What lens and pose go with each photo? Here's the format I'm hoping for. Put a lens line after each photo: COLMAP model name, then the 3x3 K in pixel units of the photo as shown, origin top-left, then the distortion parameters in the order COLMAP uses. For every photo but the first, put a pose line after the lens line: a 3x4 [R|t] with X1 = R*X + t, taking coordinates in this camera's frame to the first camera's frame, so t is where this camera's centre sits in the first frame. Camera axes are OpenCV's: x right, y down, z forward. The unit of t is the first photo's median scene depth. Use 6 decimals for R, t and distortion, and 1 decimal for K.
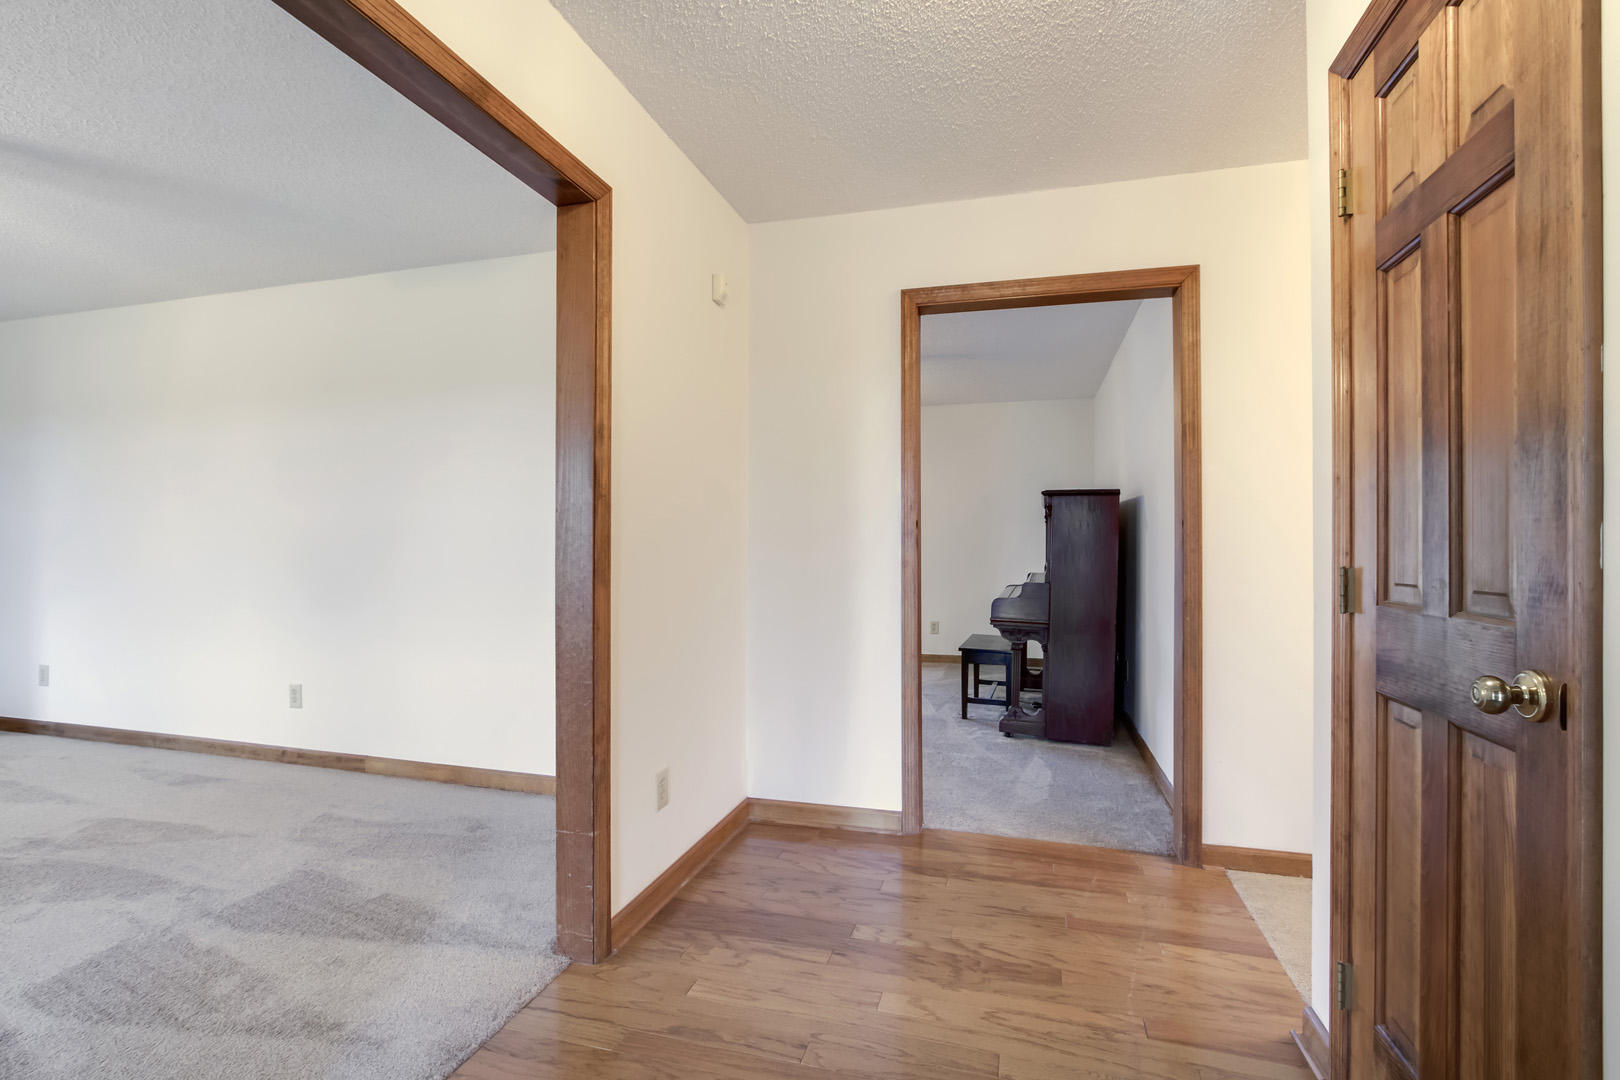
lens RADIAL K [[746.9, 0, 810.5], [0, 746.9, 536.7], [0, 0, 1]] dist [-0.015900, 0.005029]
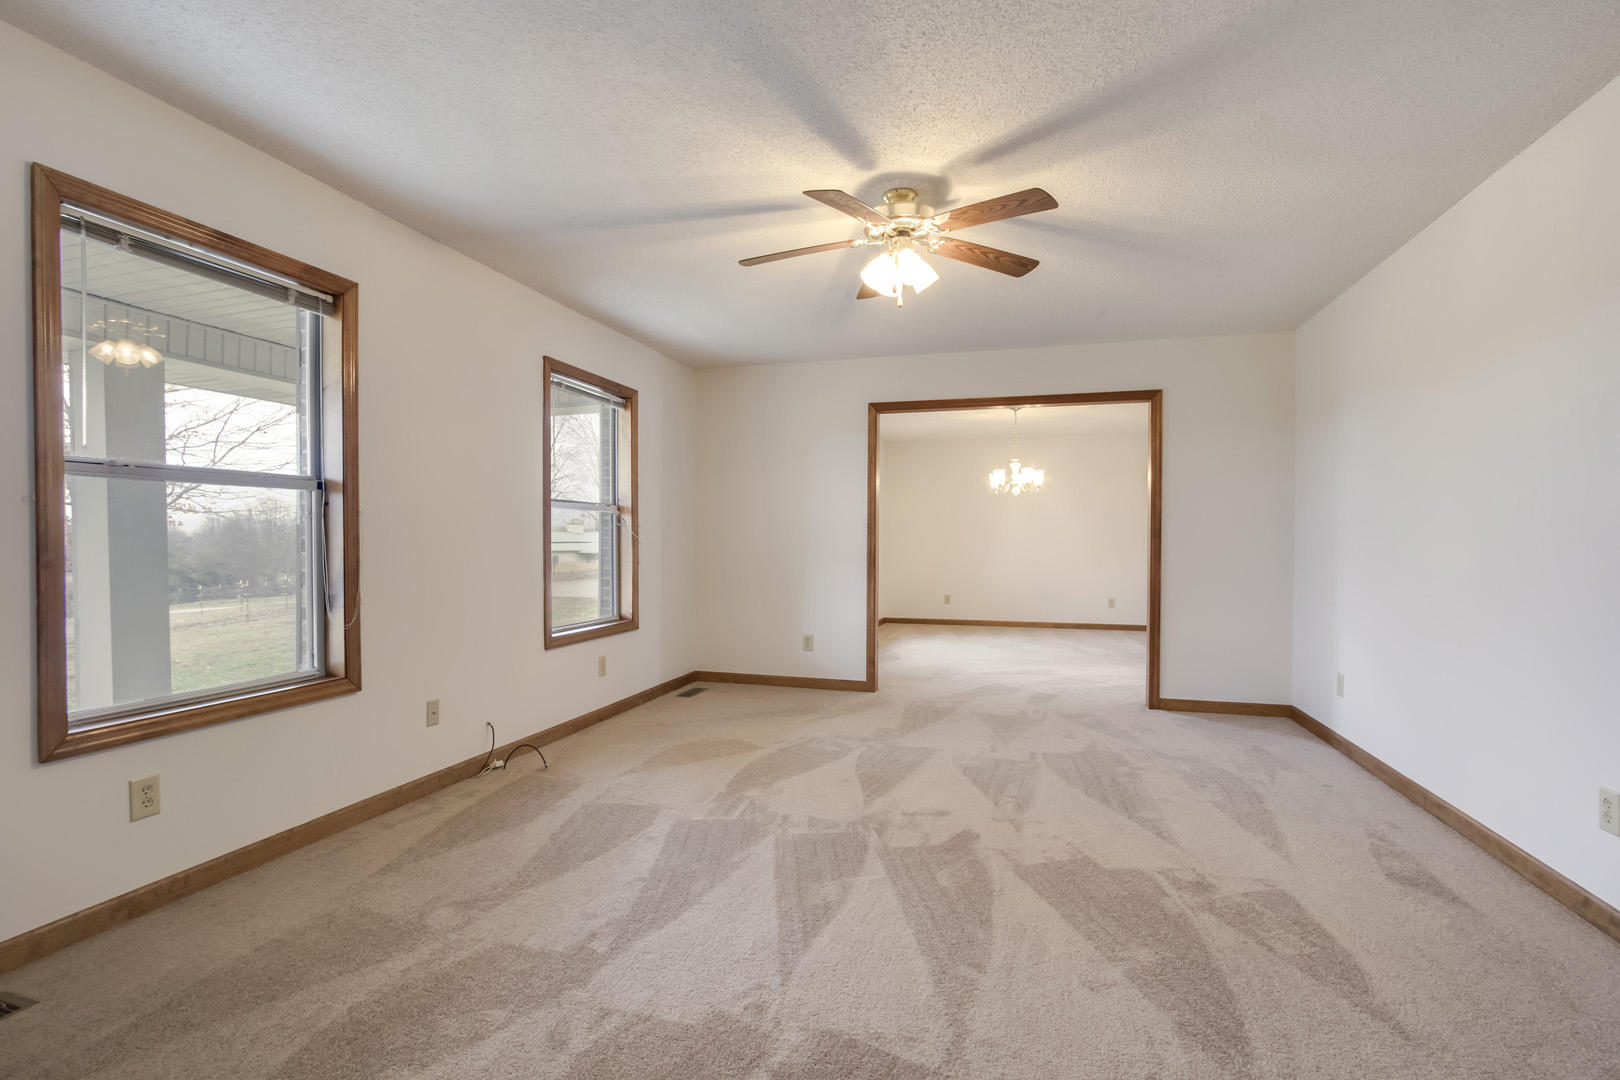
lens RADIAL K [[746.9, 0, 799.2], [0, 746.9, 546.3], [0, 0, 1]] dist [-0.015900, 0.005029]
pose [[-0.014057, 0.008567, -0.999864, -0.168933], [0.005332, 0.999950, 0.008493, 0.005006], [0.999887, -0.005212, -0.014102, 0.529145]]
